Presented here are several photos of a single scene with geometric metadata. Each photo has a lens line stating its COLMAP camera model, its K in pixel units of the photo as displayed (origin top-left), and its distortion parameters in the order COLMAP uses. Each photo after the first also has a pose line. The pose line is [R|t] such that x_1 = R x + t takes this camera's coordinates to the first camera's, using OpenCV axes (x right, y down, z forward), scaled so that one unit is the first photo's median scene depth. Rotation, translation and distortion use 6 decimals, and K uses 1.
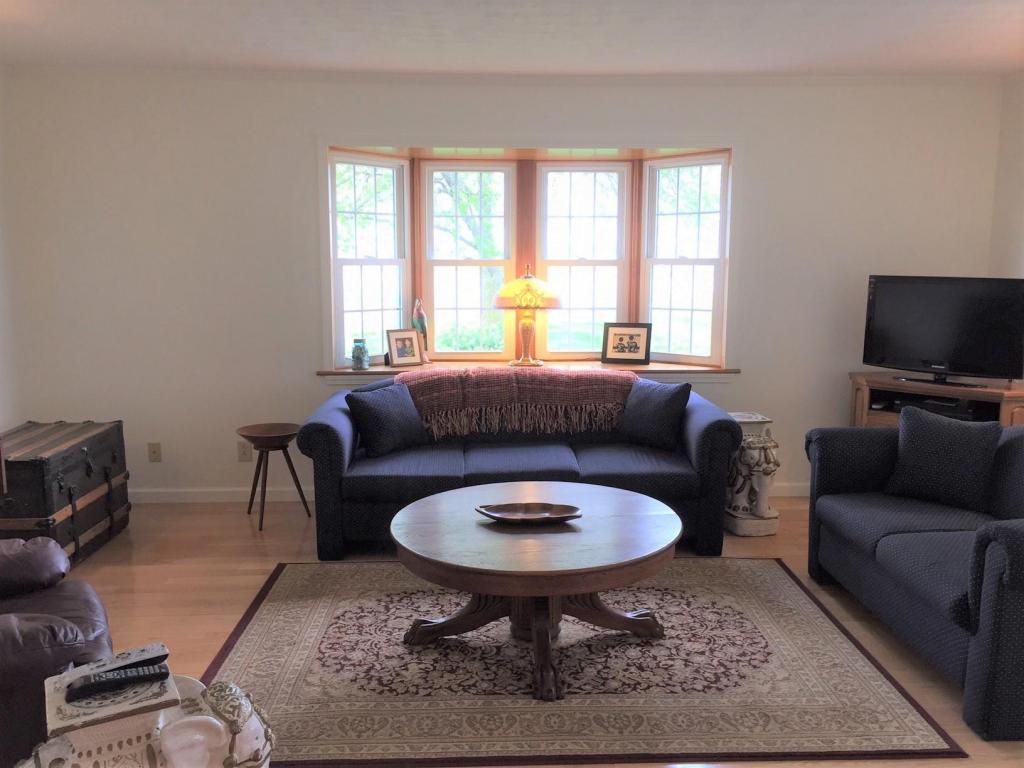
lens RADIAL K [[875.3, 0, 512.0], [0, 875.3, 384.0], [0, 0, 1]] dist [0.078603, -0.083654]
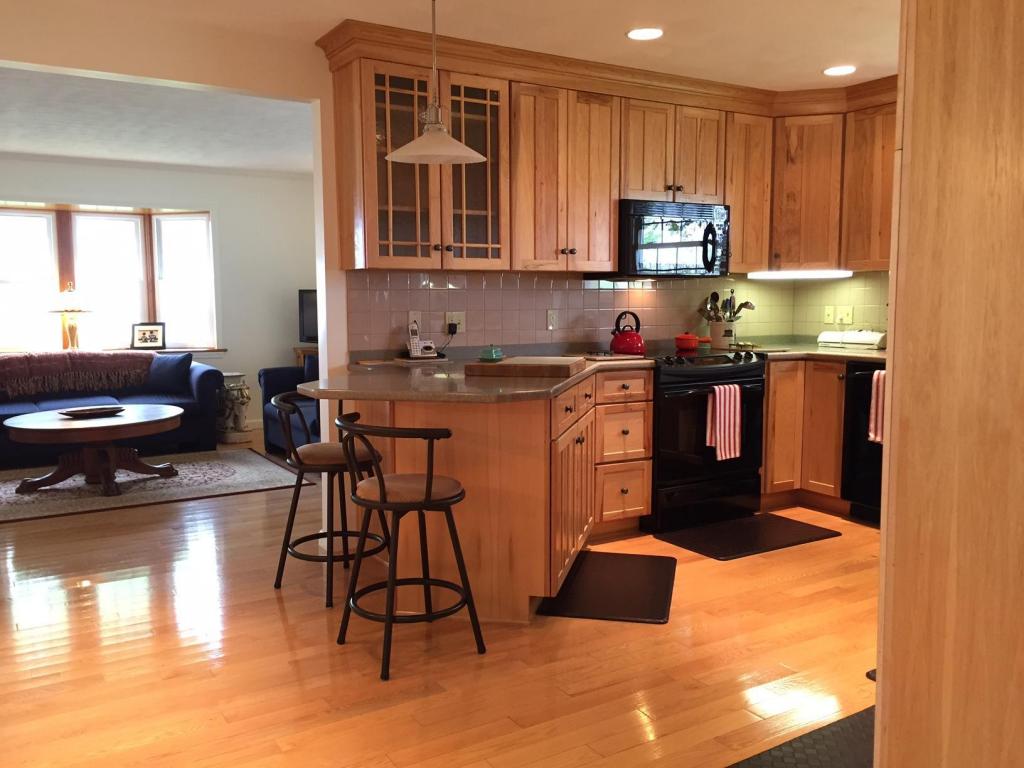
lens RADIAL K [[875.3, 0, 512.0], [0, 875.3, 384.0], [0, 0, 1]] dist [0.078603, -0.083654]
pose [[0.869409, -0.053430, 0.491195, -0.080177], [0.078324, 0.996469, -0.030241, 0.137745], [-0.487845, 0.064764, 0.870525, -0.646762]]
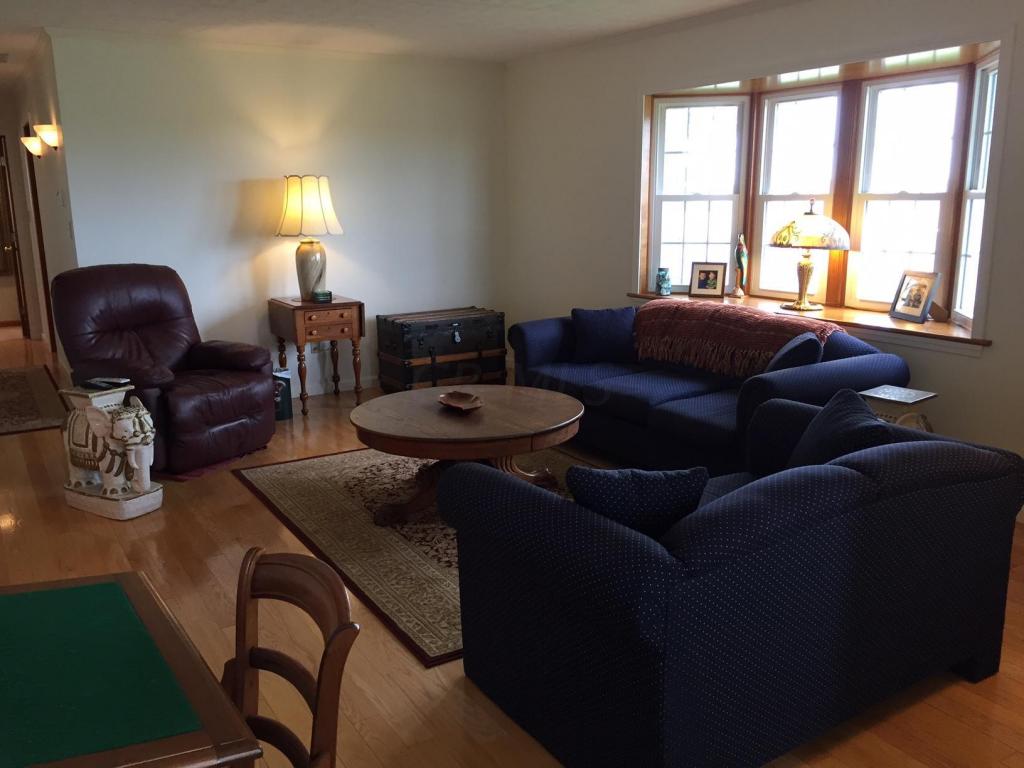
lens RADIAL K [[875.3, 0, 512.0], [0, 875.3, 384.0], [0, 0, 1]] dist [0.078603, -0.083654]
pose [[0.489186, 0.177446, -0.853938, 0.725732], [-0.115759, 0.983633, 0.138083, -0.038916], [0.864463, 0.031303, 0.501720, 0.279519]]
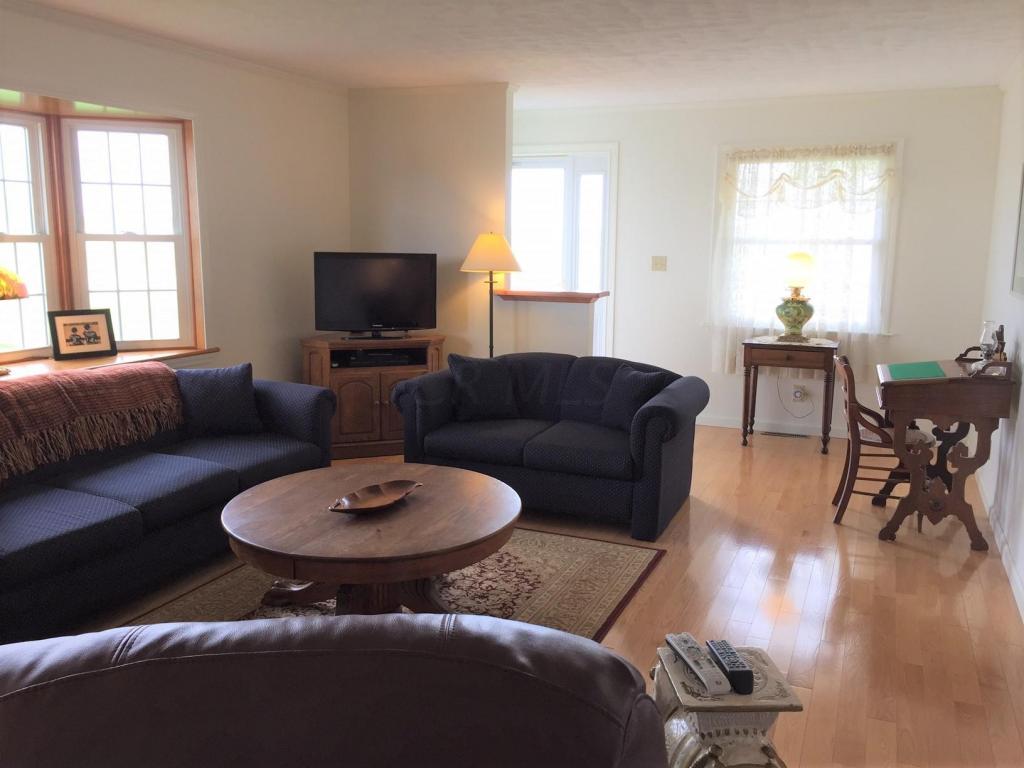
lens RADIAL K [[875.3, 0, 512.0], [0, 875.3, 384.0], [0, 0, 1]] dist [0.078603, -0.083654]
pose [[0.433811, -0.147766, 0.888804, -0.495527], [0.125693, 0.986739, 0.102699, -0.037446], [-0.892193, 0.067165, 0.446632, 0.270732]]
